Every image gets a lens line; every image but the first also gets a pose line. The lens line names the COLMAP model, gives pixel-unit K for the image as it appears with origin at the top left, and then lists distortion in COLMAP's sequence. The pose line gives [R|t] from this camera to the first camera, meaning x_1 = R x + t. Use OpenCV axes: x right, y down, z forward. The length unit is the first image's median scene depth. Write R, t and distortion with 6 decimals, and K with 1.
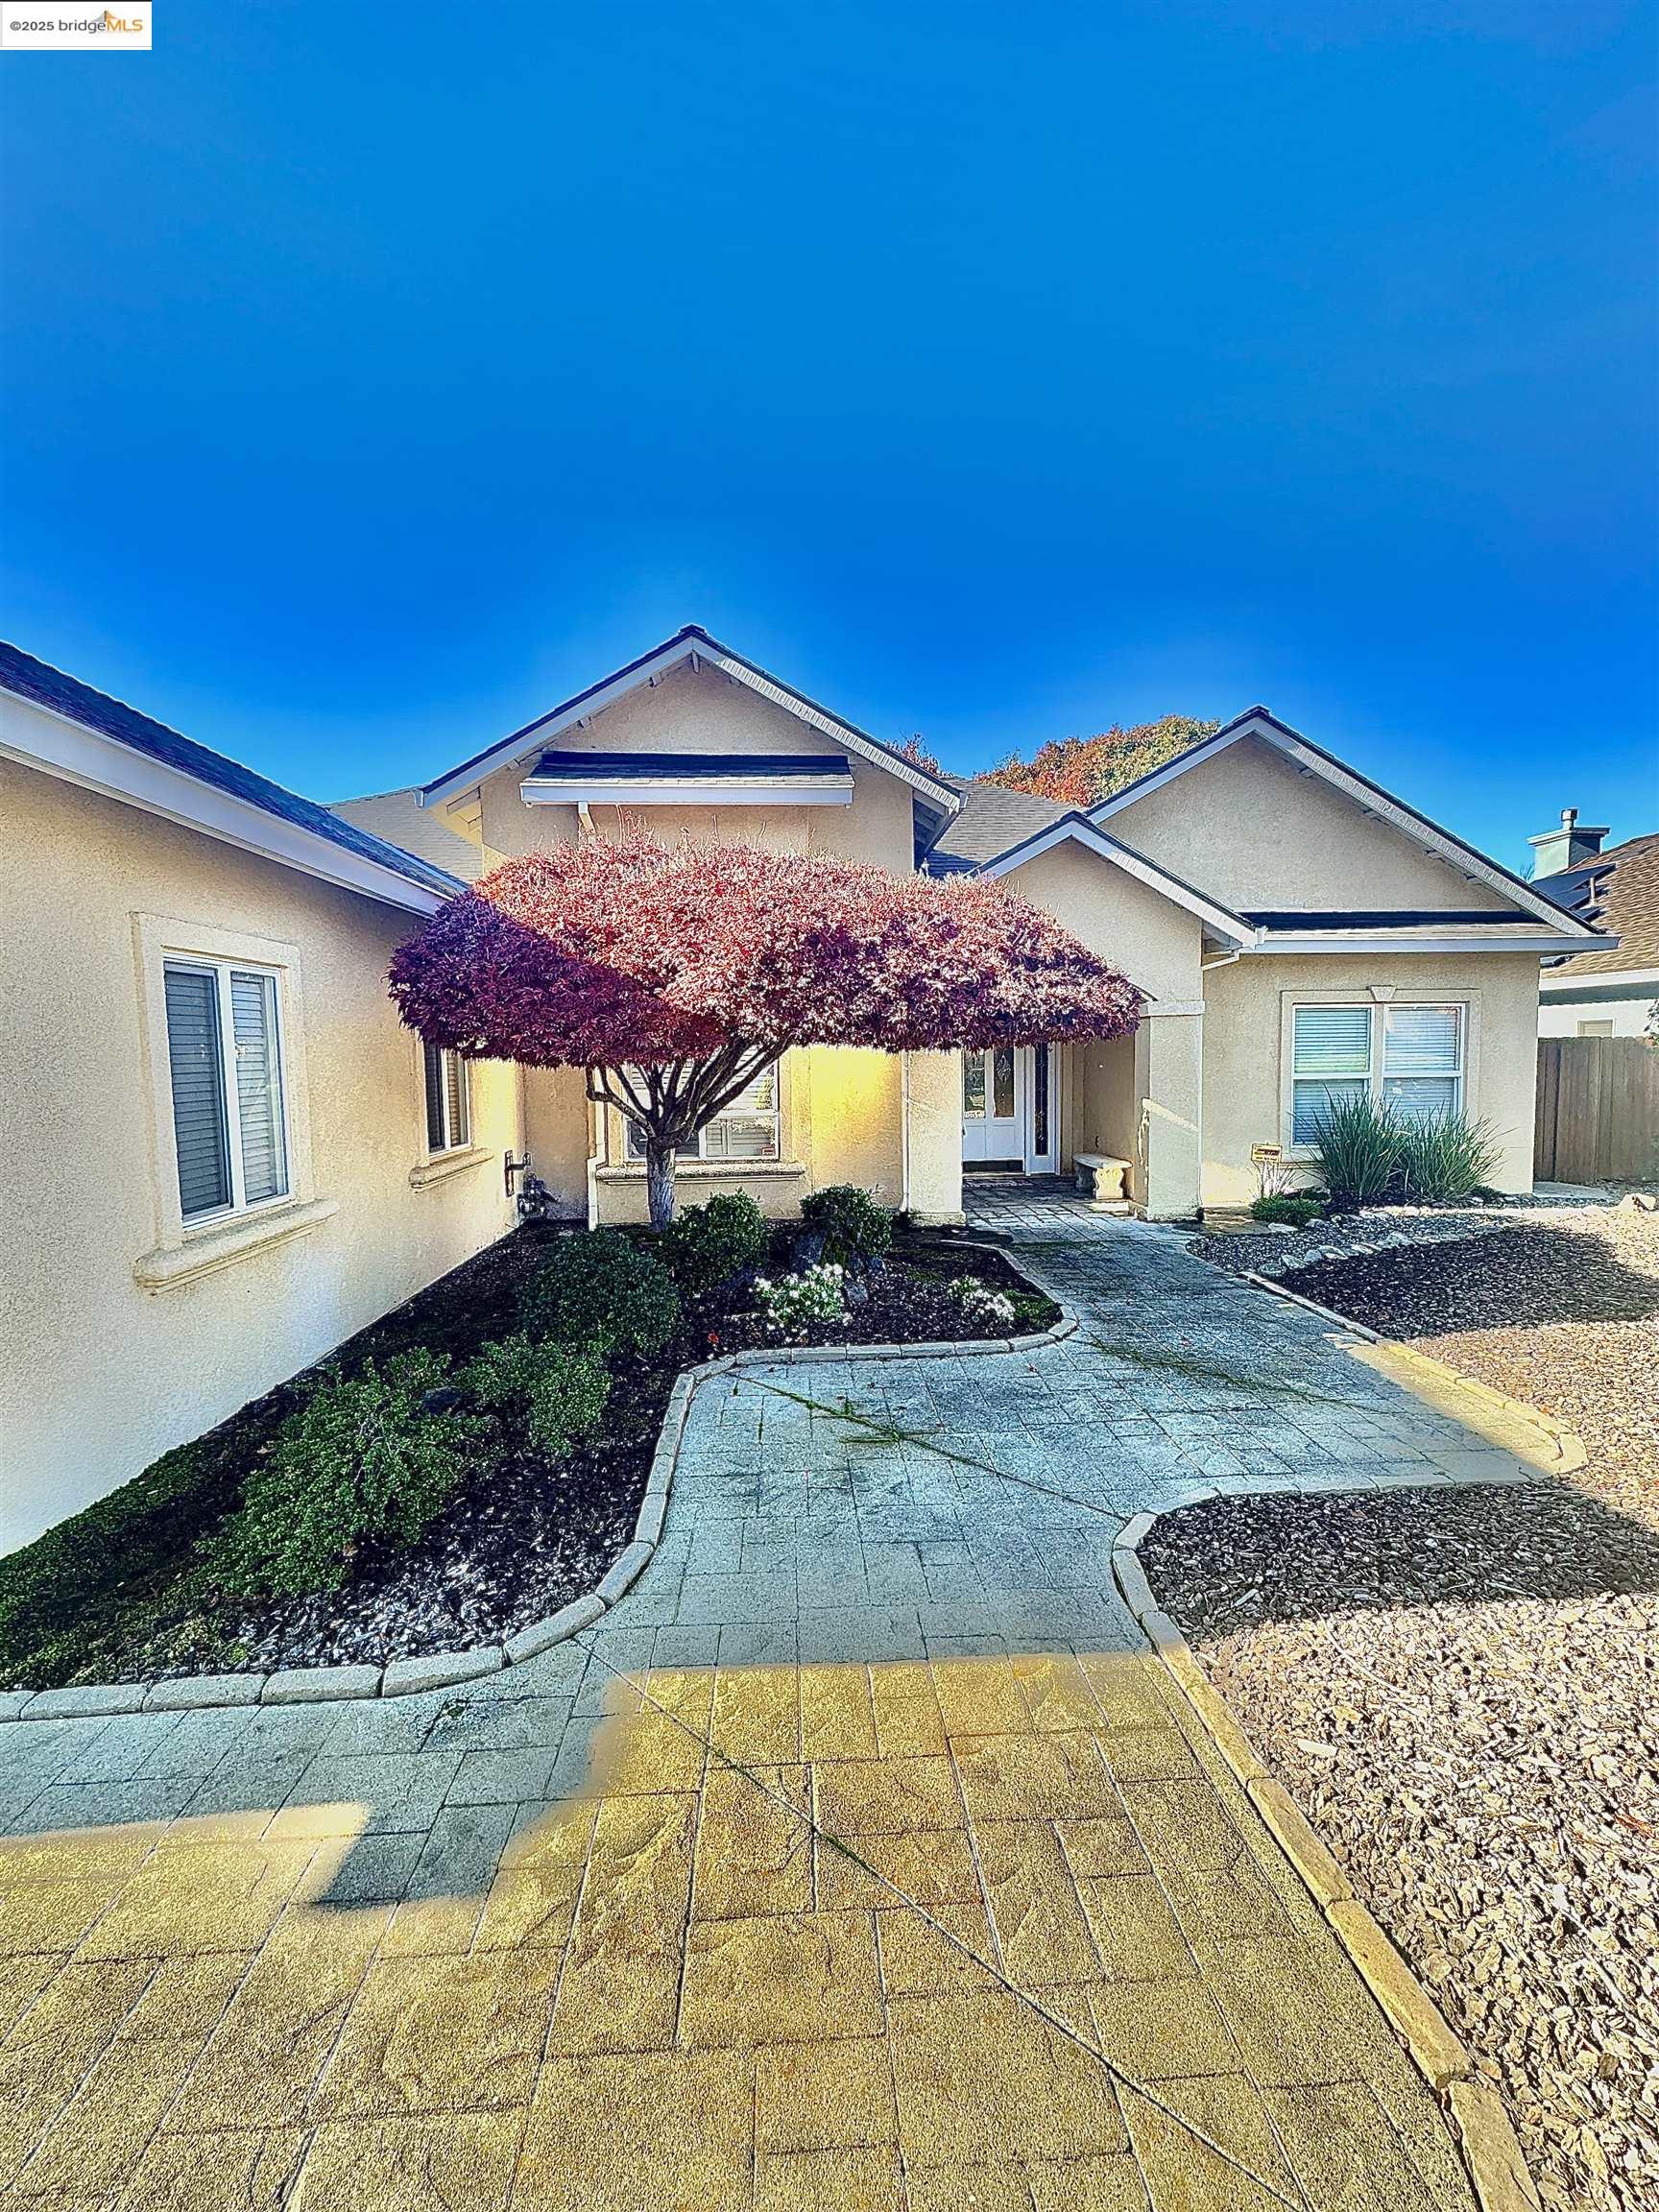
lens RADIAL K [[828.9, 0, 829.5], [0, 828.9, 1106.0], [0, 0, 1]] dist [-0.000977, -0.000035]
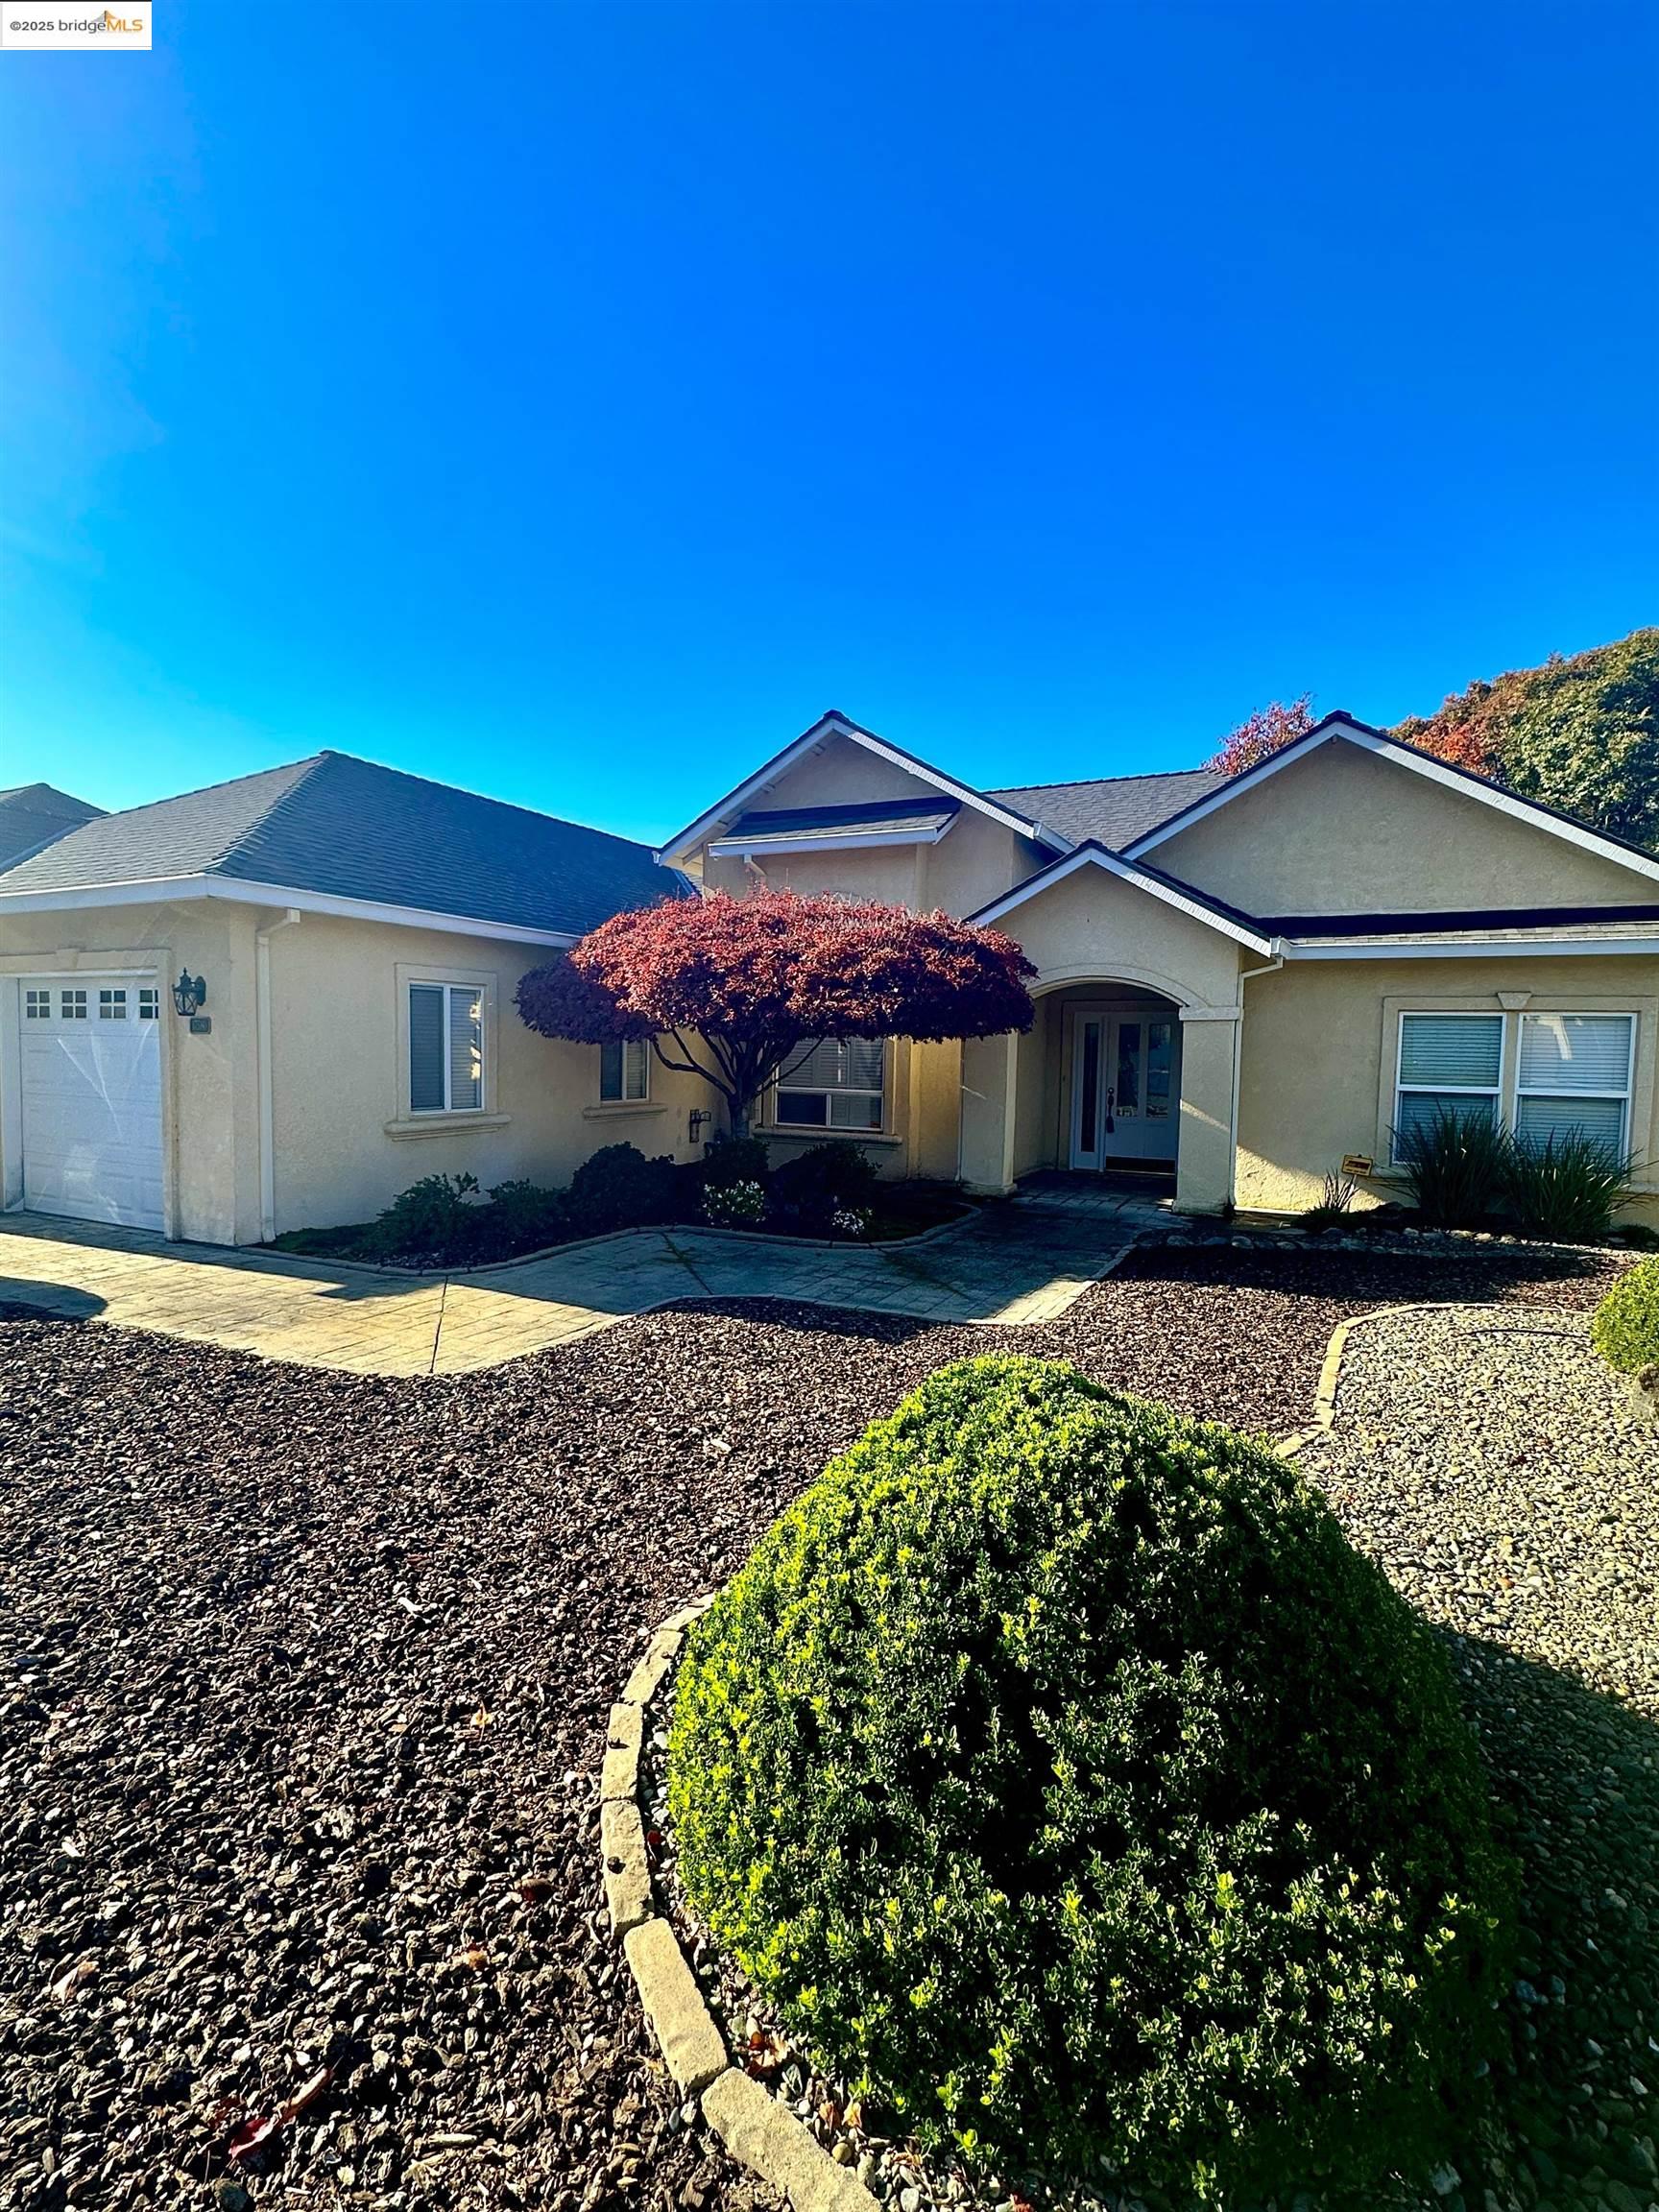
lens RADIAL K [[893.5, 0, 829.5], [0, 893.5, 1106.0], [0, 0, 1]] dist [0.000630, 0.000057]
pose [[0.884554, 0.064609, -0.461942, 0.496311], [-0.065287, 0.997761, 0.014535, 0.012632], [0.461847, 0.017302, 0.886791, -0.215275]]
